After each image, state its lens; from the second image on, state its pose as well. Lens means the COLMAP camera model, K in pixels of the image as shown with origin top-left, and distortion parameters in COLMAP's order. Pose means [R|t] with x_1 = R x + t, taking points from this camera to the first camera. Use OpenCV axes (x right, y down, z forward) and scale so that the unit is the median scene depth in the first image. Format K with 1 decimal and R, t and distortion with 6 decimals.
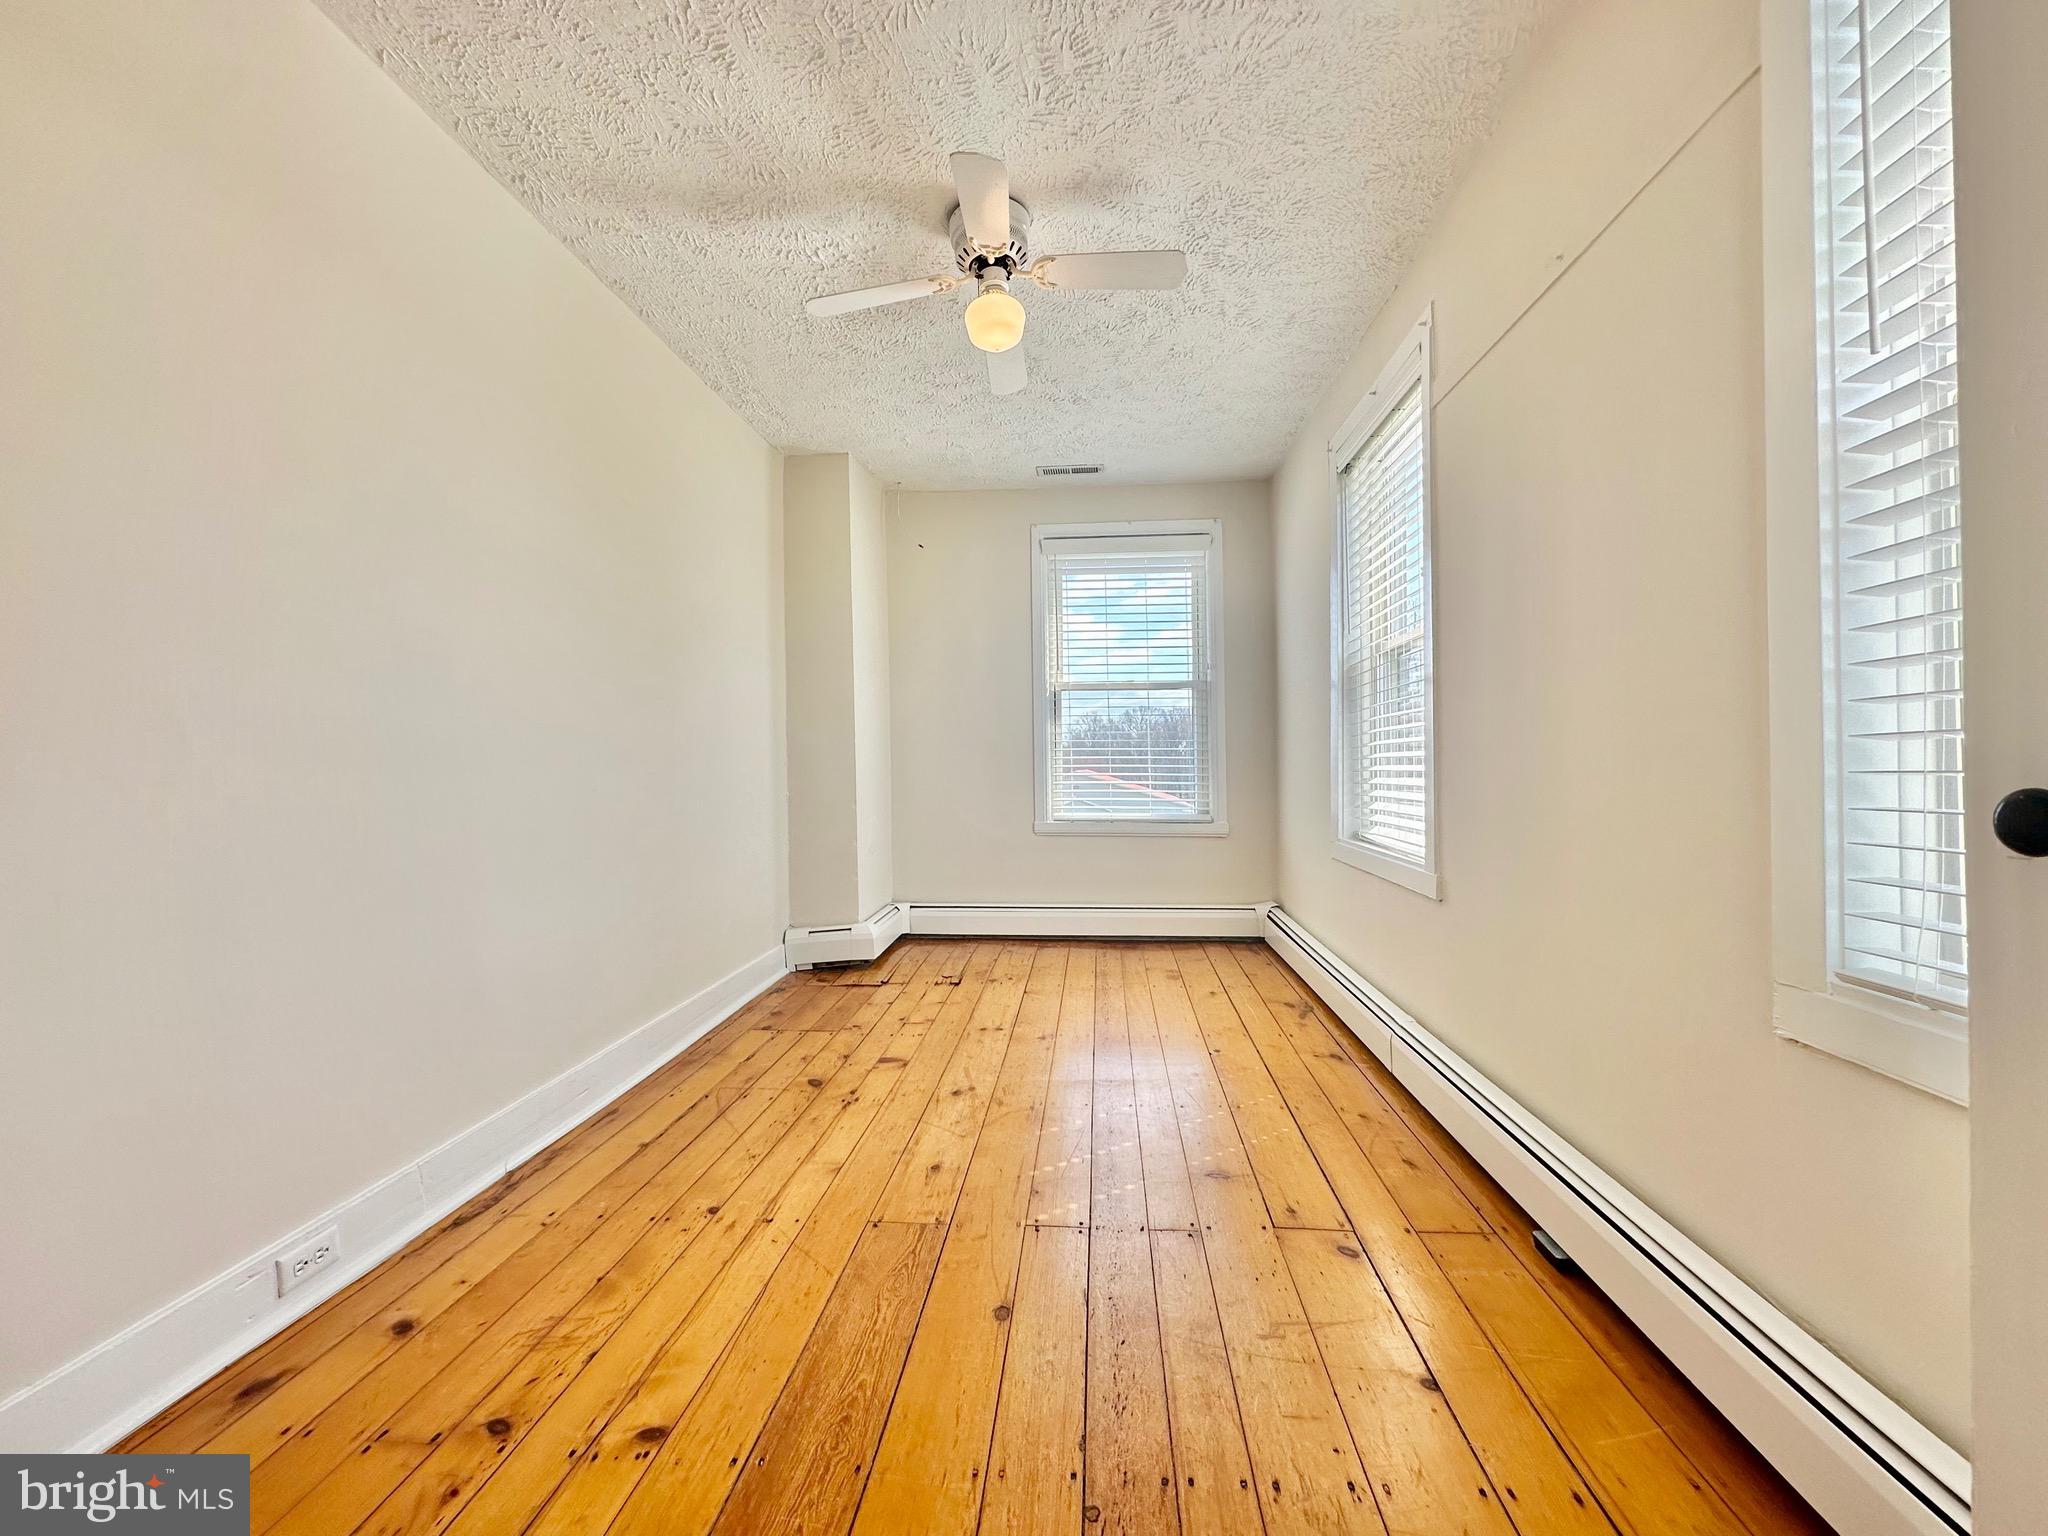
lens RADIAL K [[812.0, 0, 1025.8], [0, 812.0, 771.5], [0, 0, 1]] dist [-0.005386, 0.001184]
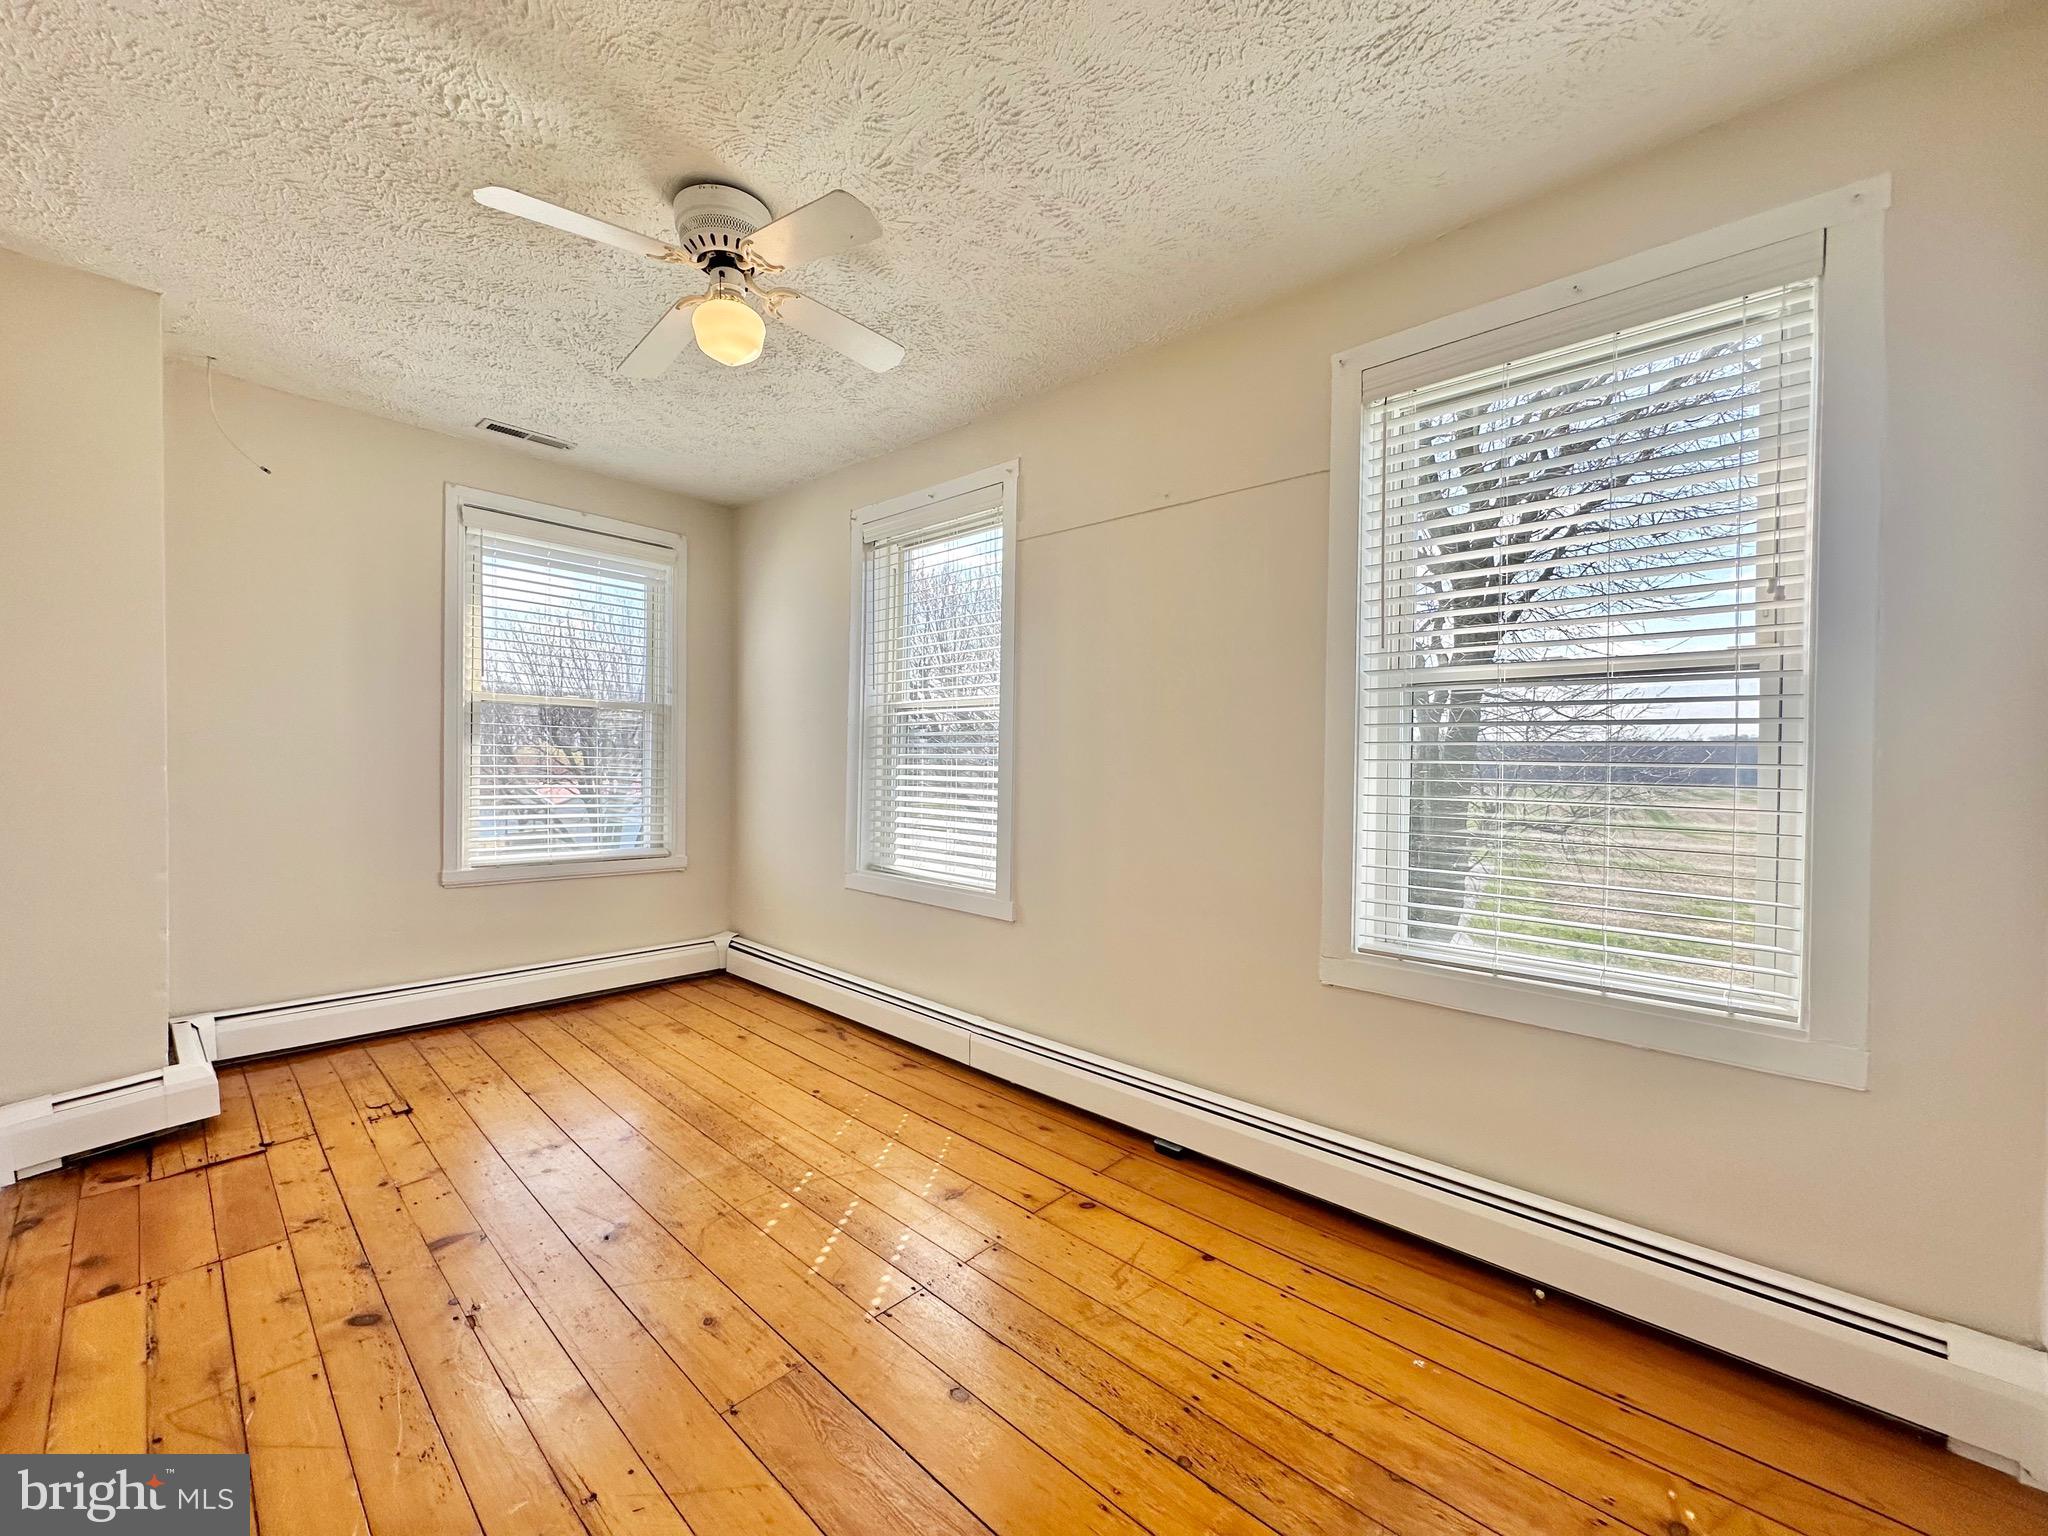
lens RADIAL K [[812.0, 0, 1020.2], [0, 812.0, 770.6], [0, 0, 1]] dist [-0.005386, 0.001184]
pose [[0.609601, 0.013305, 0.792597, -0.460603], [-0.018597, 0.999824, -0.002480, -0.071578], [-0.792490, -0.013228, 0.609741, 0.181787]]
